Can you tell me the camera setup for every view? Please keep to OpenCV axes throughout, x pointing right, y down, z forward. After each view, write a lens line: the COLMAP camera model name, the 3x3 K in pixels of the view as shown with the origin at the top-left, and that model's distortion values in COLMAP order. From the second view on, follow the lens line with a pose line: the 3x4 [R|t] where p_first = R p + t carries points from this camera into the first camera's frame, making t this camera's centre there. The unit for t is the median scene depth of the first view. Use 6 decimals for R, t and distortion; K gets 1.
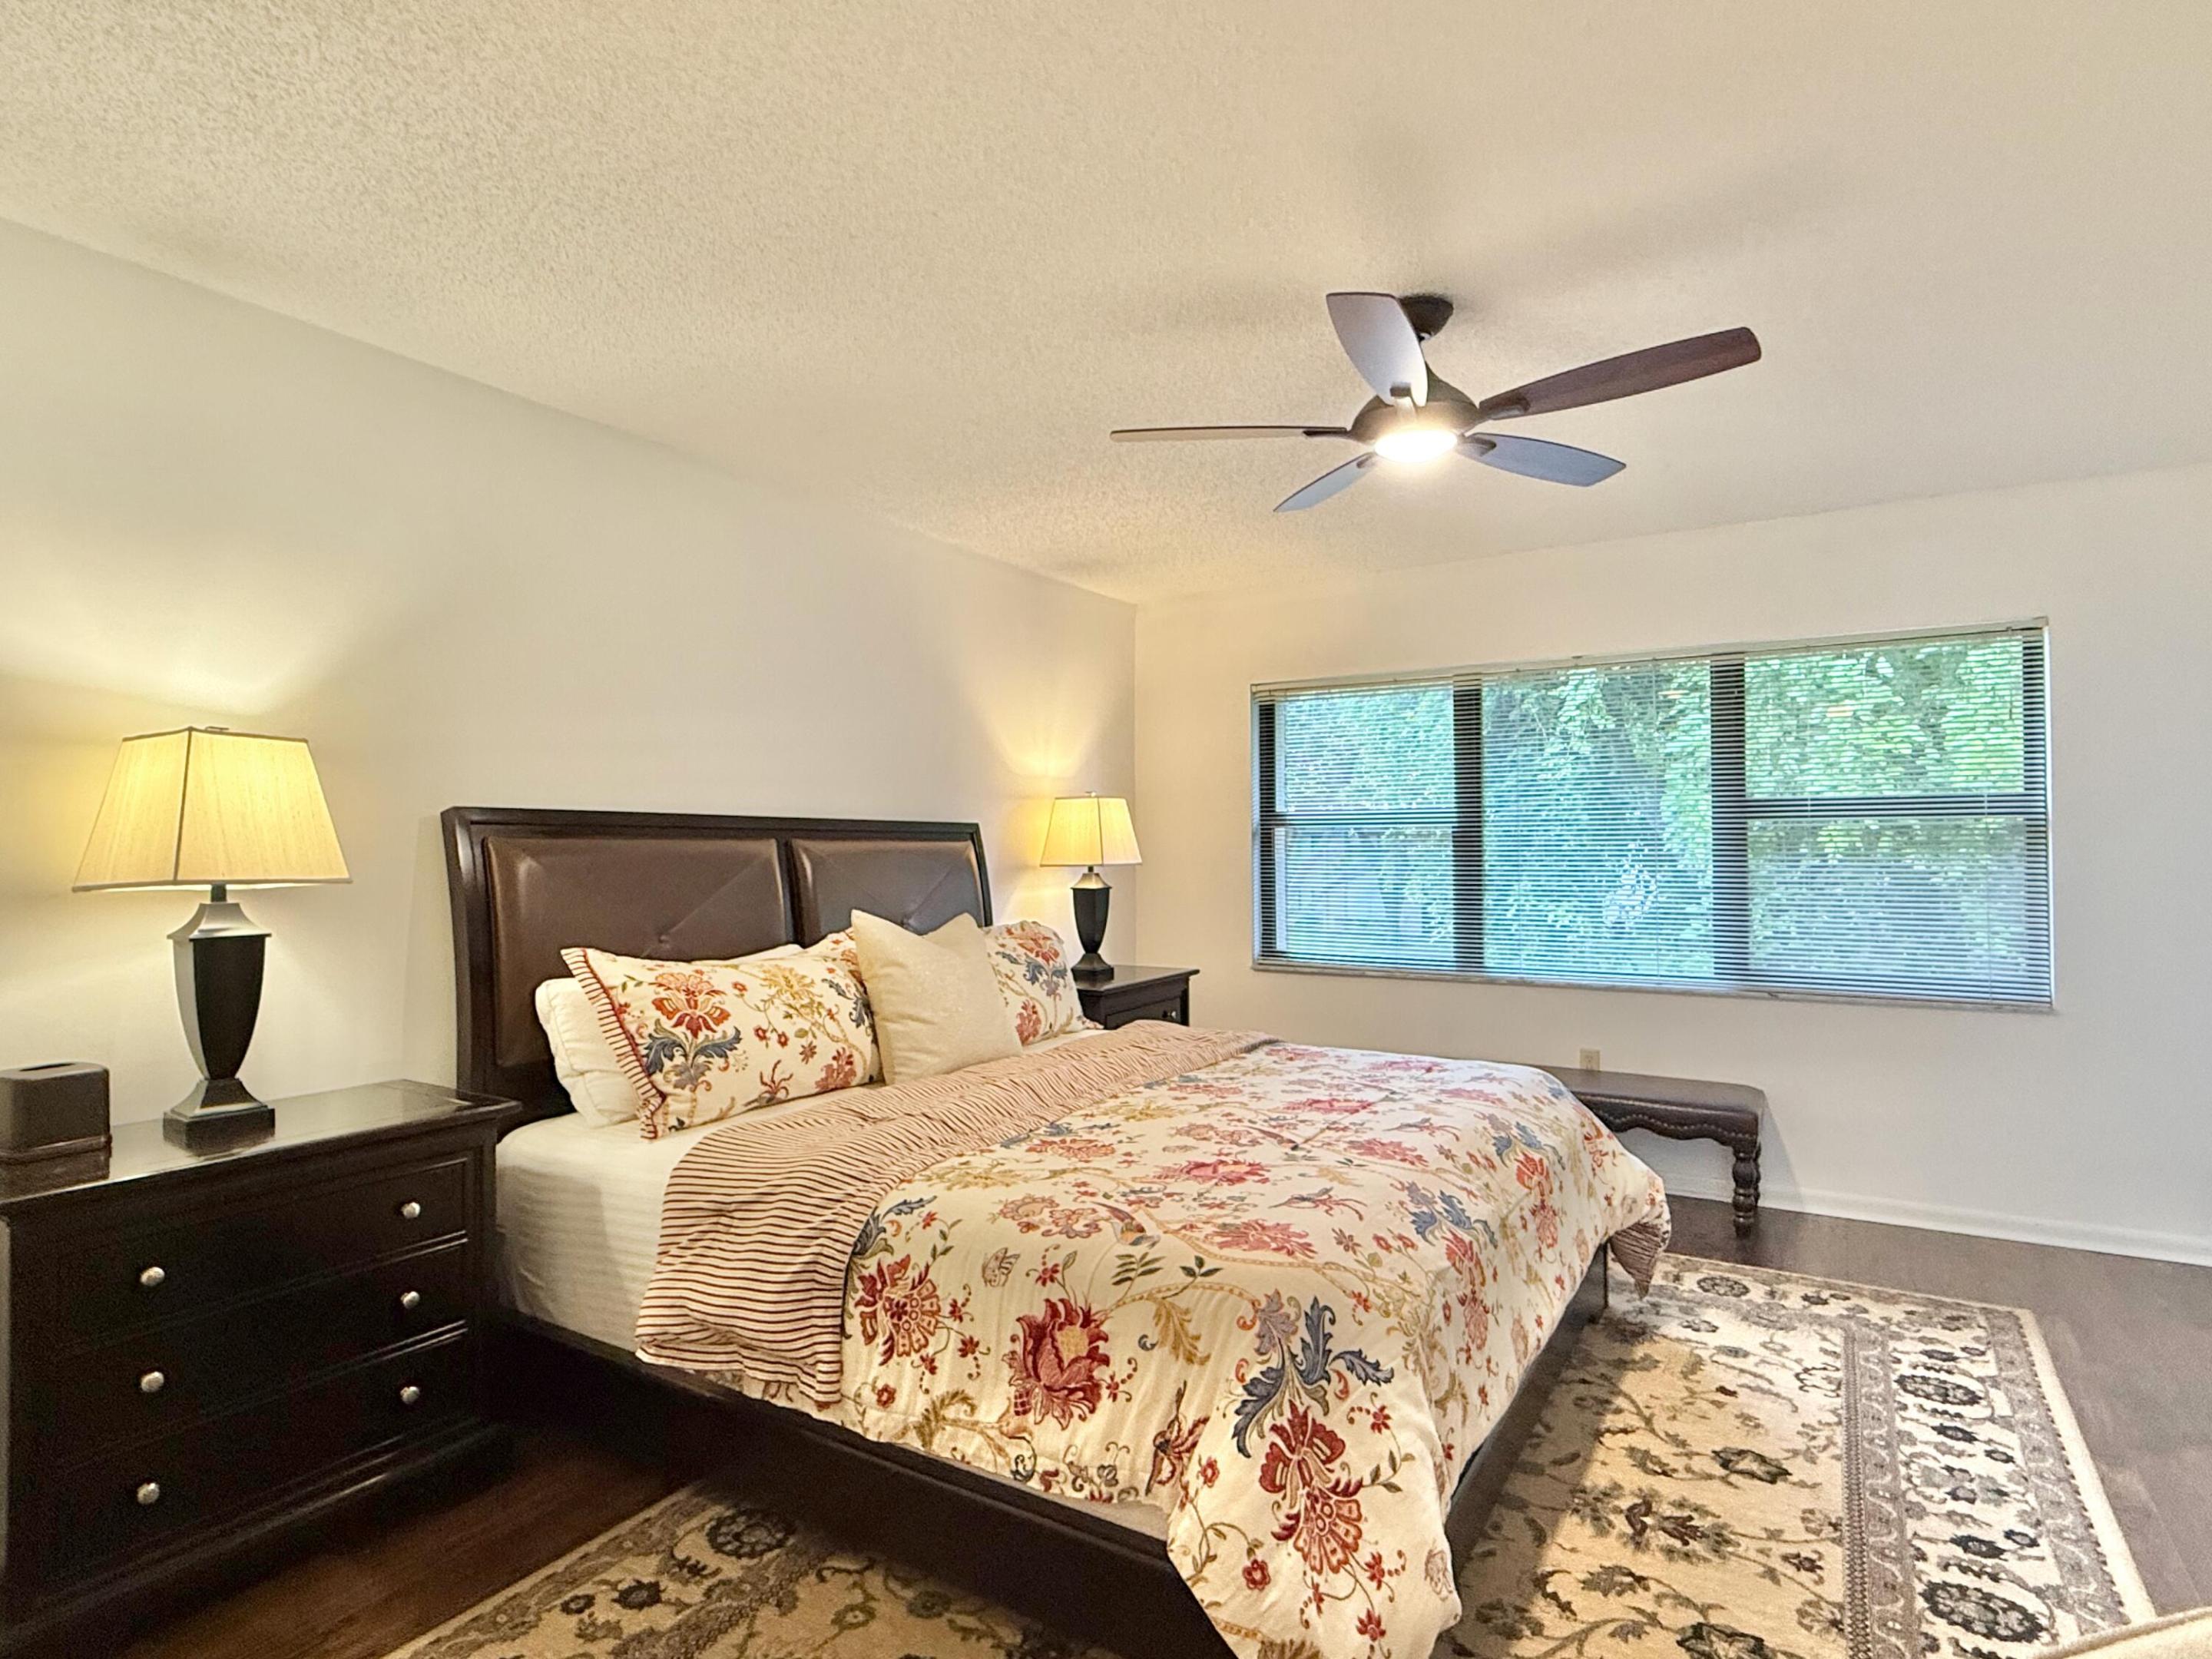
lens RADIAL K [[1133.7, 0, 1097.1], [0, 1133.7, 834.2], [0, 0, 1]] dist [-0.002352, -0.001662]
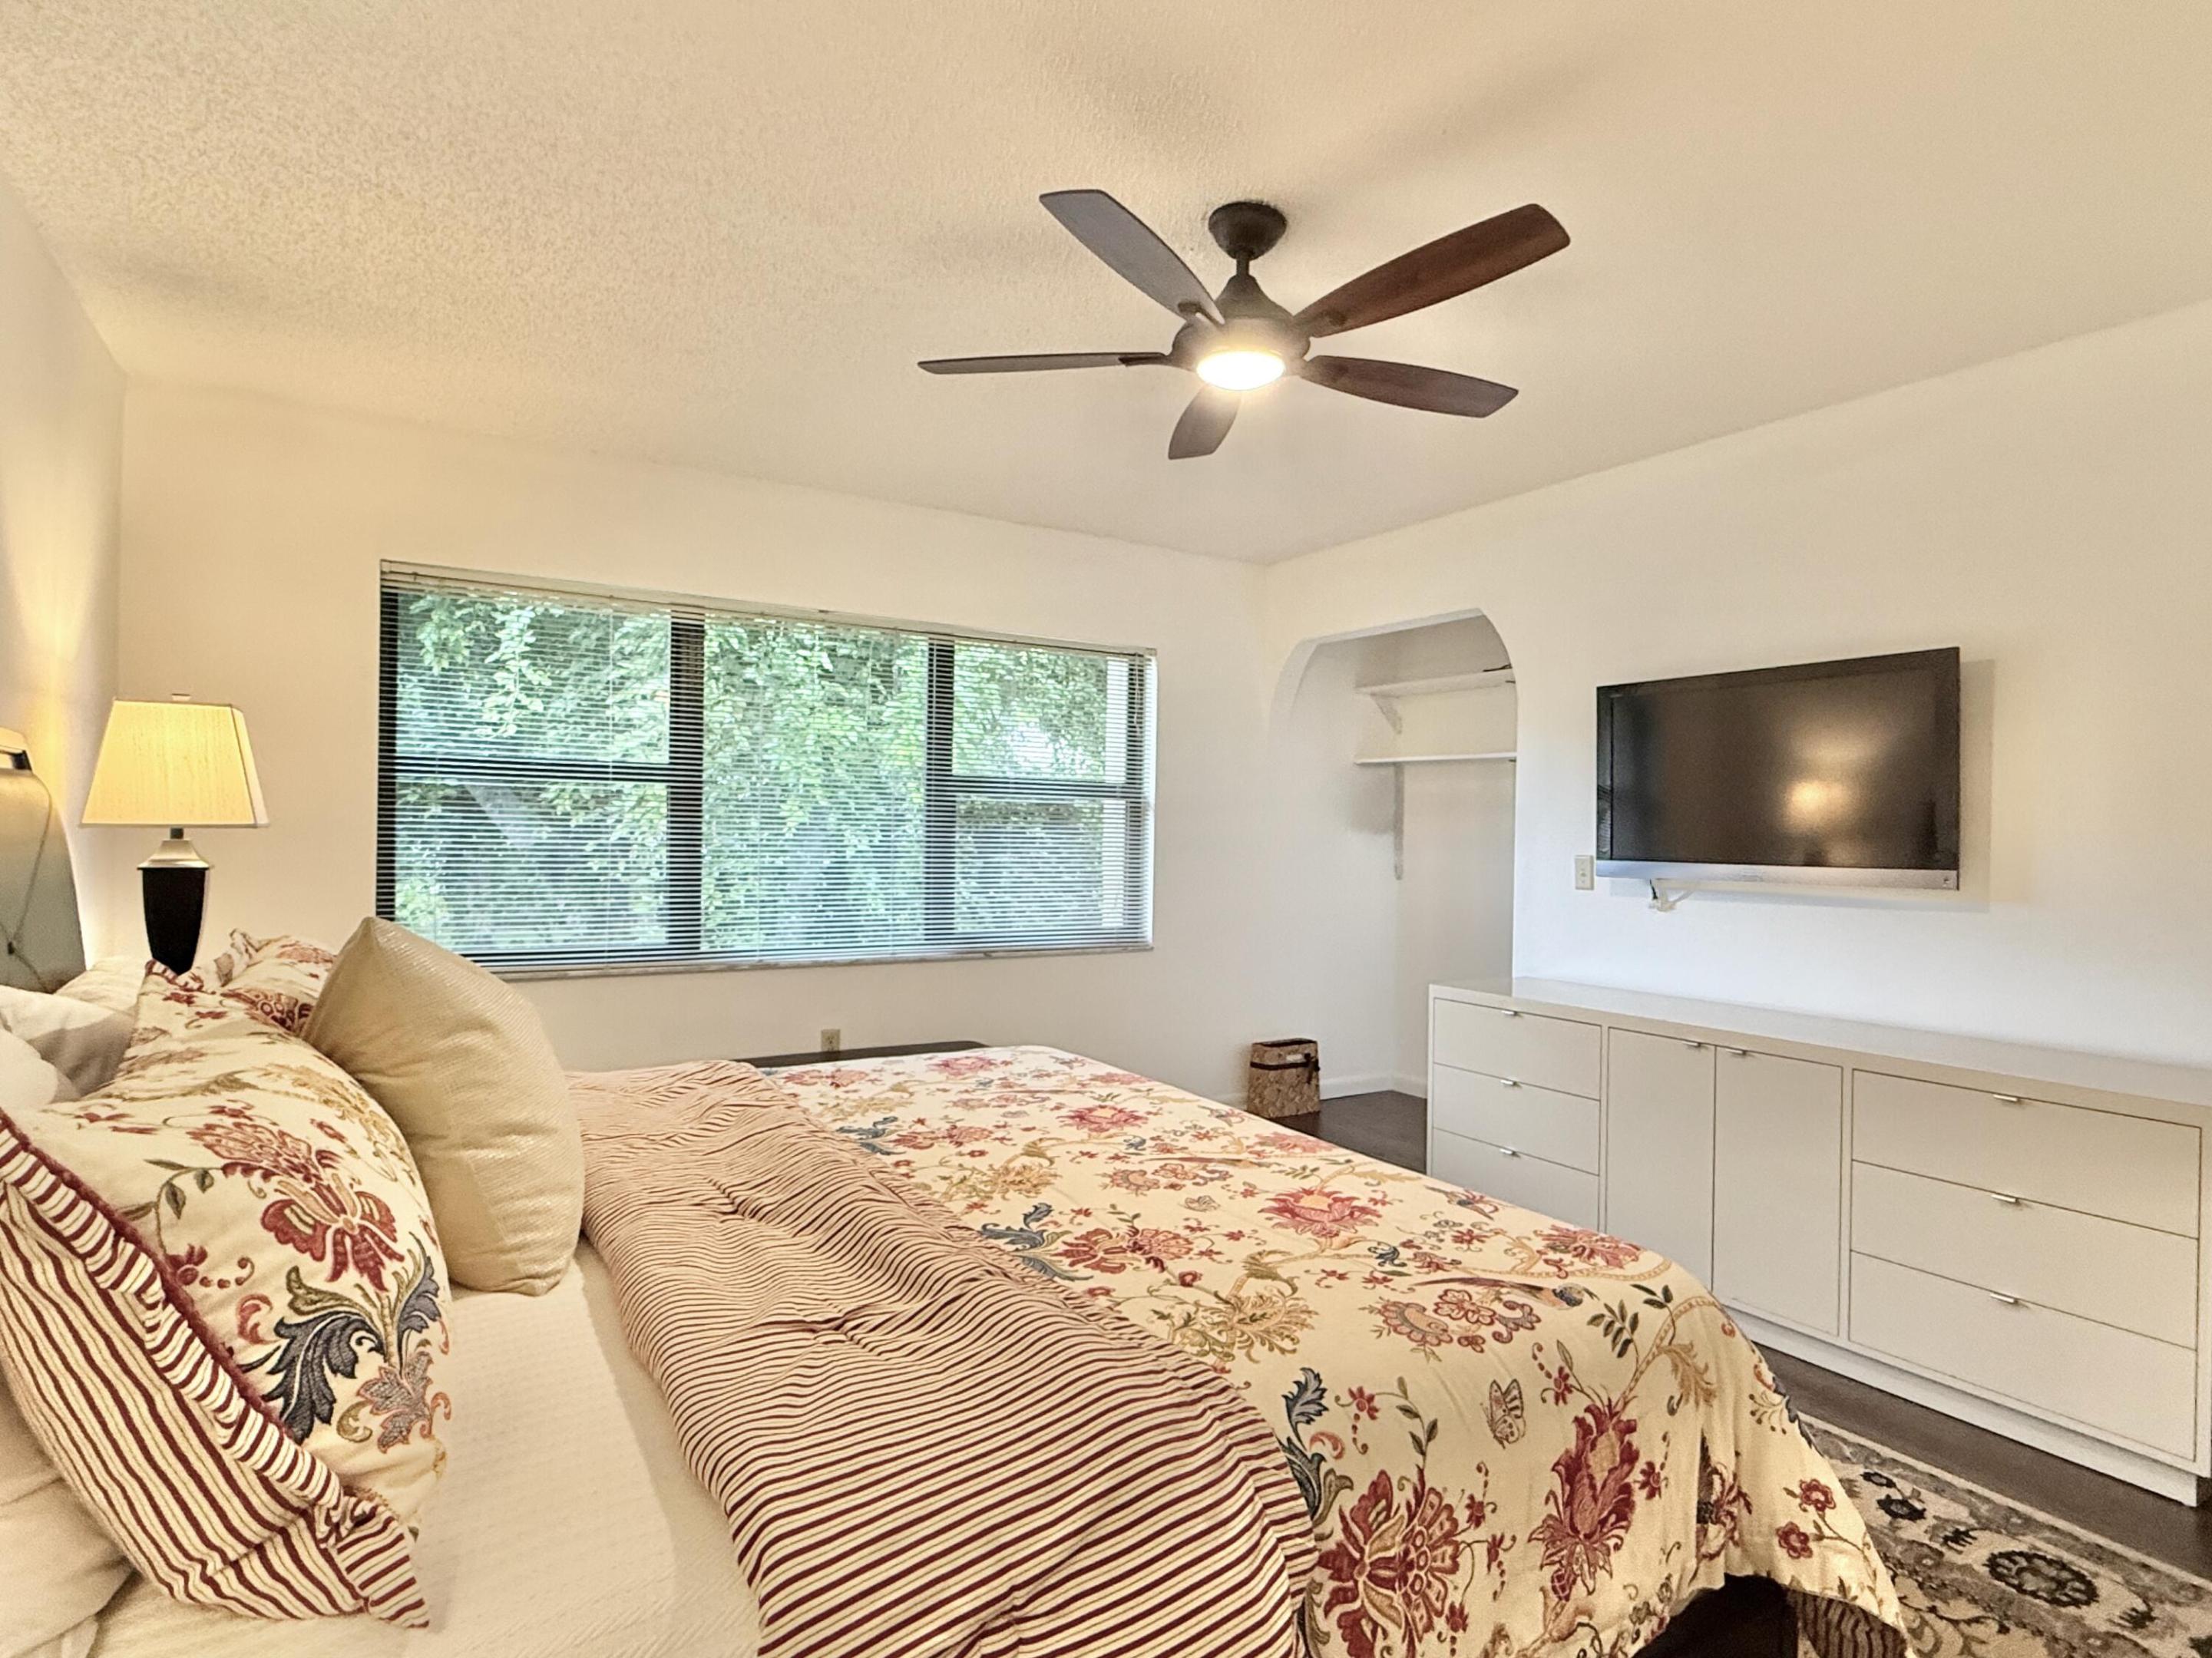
lens RADIAL K [[1168.6, 0, 1106.0], [0, 1168.6, 829.0], [0, 0, 1]] dist [0.001499, -0.000282]
pose [[0.455915, 0.014171, 0.889911, -0.682160], [-0.031542, 0.999502, 0.000244, 0.032526], [-0.889464, -0.028181, 0.456135, 0.745567]]
